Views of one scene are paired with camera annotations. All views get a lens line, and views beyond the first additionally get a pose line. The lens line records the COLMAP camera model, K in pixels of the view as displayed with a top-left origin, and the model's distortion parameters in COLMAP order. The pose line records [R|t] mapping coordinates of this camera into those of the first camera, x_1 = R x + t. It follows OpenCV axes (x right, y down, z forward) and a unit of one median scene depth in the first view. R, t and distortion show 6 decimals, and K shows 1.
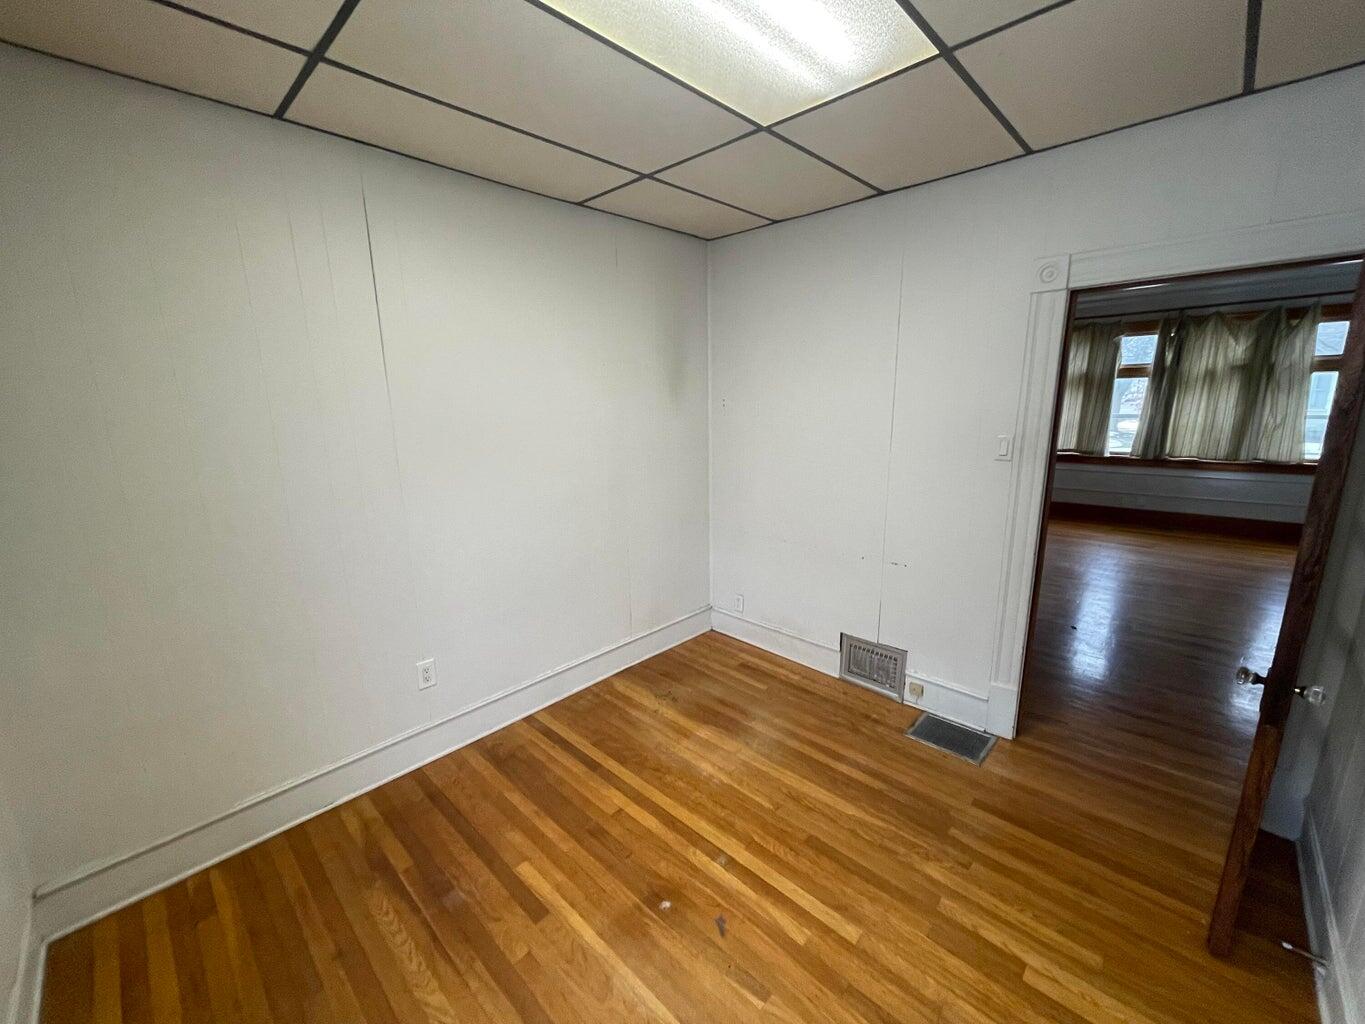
lens RADIAL K [[543.9, 0, 677.7], [0, 543.9, 517.7], [0, 0, 1]] dist [-0.001381, -0.000533]
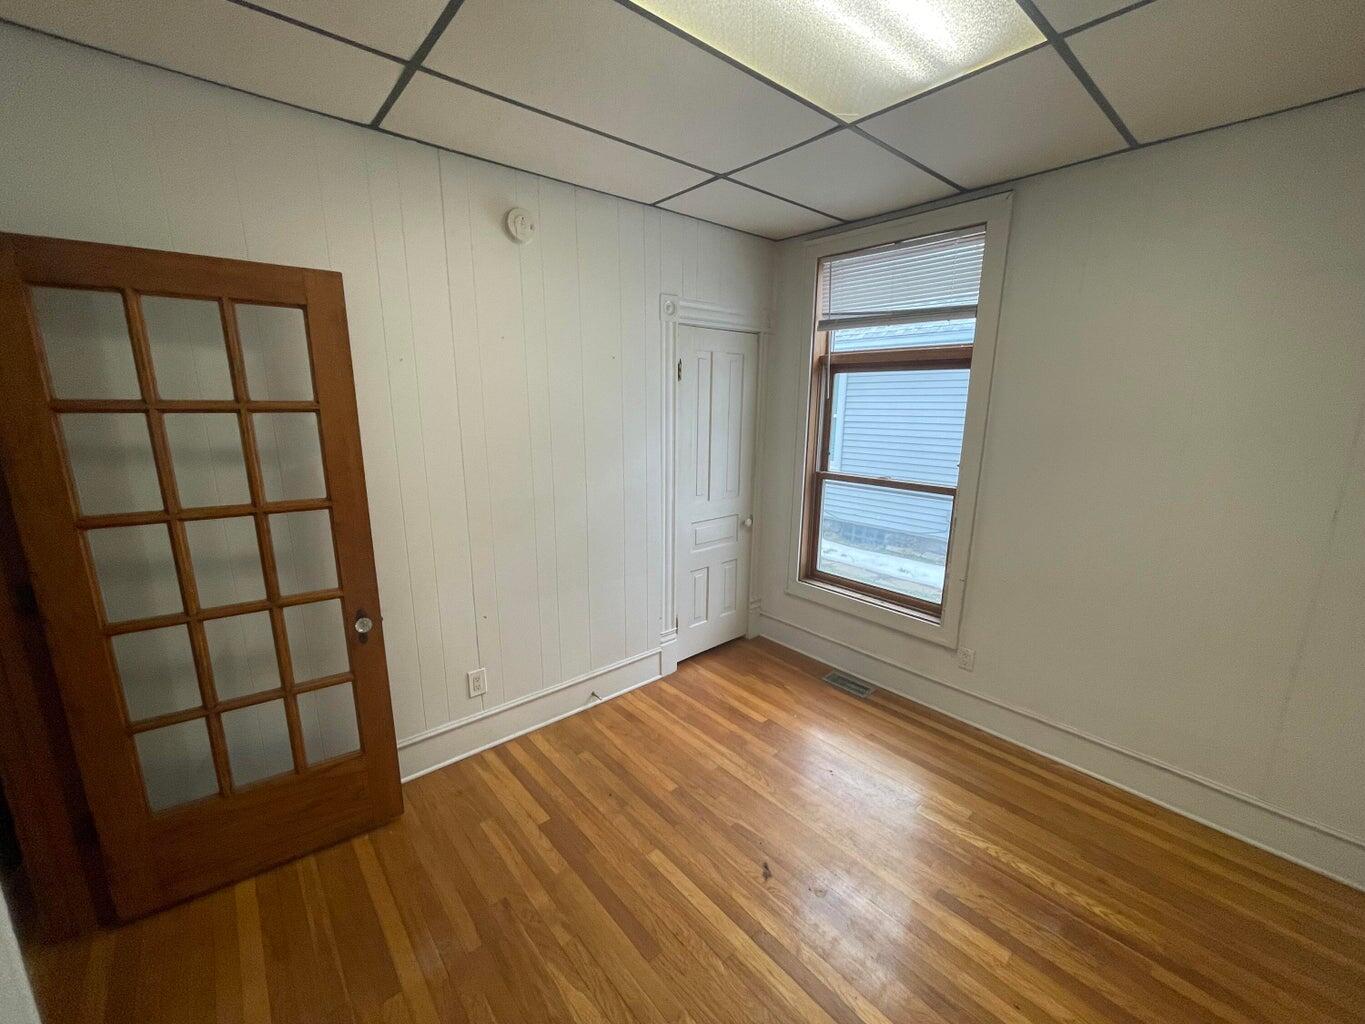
lens RADIAL K [[543.9, 0, 677.7], [0, 543.9, 517.7], [0, 0, 1]] dist [-0.001381, -0.000533]
pose [[-0.995378, -0.007837, 0.095715, 0.154408], [0.031674, 0.914110, 0.404228, -0.364212], [-0.090662, 0.405392, -0.909636, 1.668552]]
